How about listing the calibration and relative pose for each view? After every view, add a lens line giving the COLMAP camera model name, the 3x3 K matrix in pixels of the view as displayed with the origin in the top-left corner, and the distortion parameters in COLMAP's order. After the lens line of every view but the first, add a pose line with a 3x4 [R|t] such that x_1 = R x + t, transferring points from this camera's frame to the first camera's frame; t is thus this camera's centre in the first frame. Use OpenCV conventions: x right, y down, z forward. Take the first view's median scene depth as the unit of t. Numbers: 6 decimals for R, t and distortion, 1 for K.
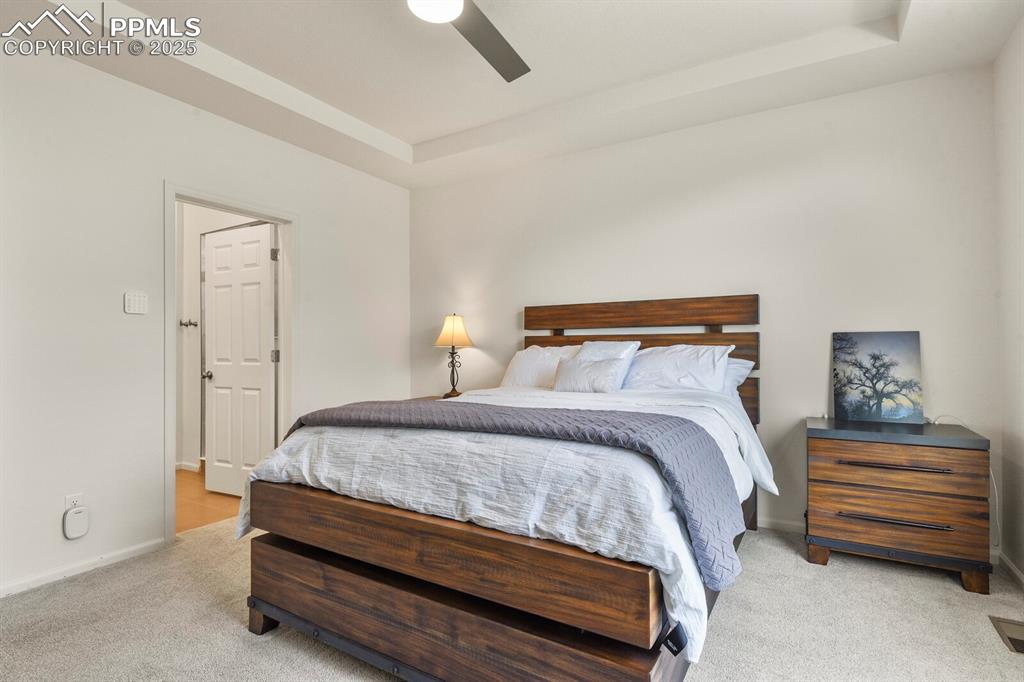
lens RADIAL K [[496.9, 0, 515.3], [0, 496.9, 342.4], [0, 0, 1]] dist [-0.002202, -0.002216]
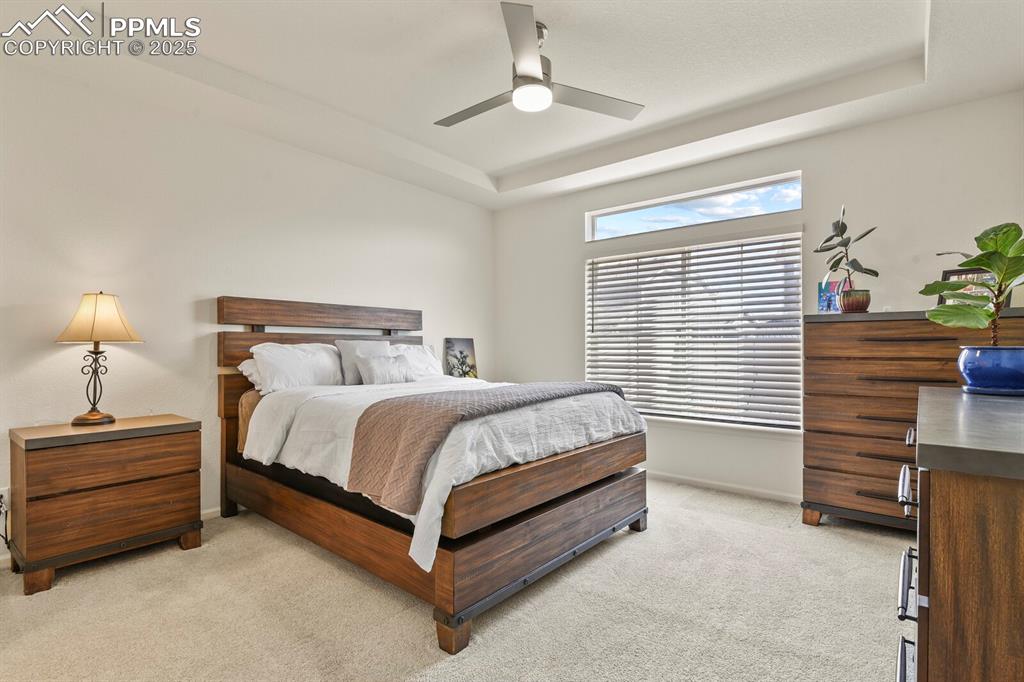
lens RADIAL K [[496.9, 0, 514.5], [0, 496.9, 347.1], [0, 0, 1]] dist [-0.002202, -0.002216]
pose [[0.148408, 0.004462, 0.988916, -1.149518], [-0.012153, 0.999923, -0.002688, 0.015040], [-0.988852, -0.011619, 0.148451, 0.614382]]
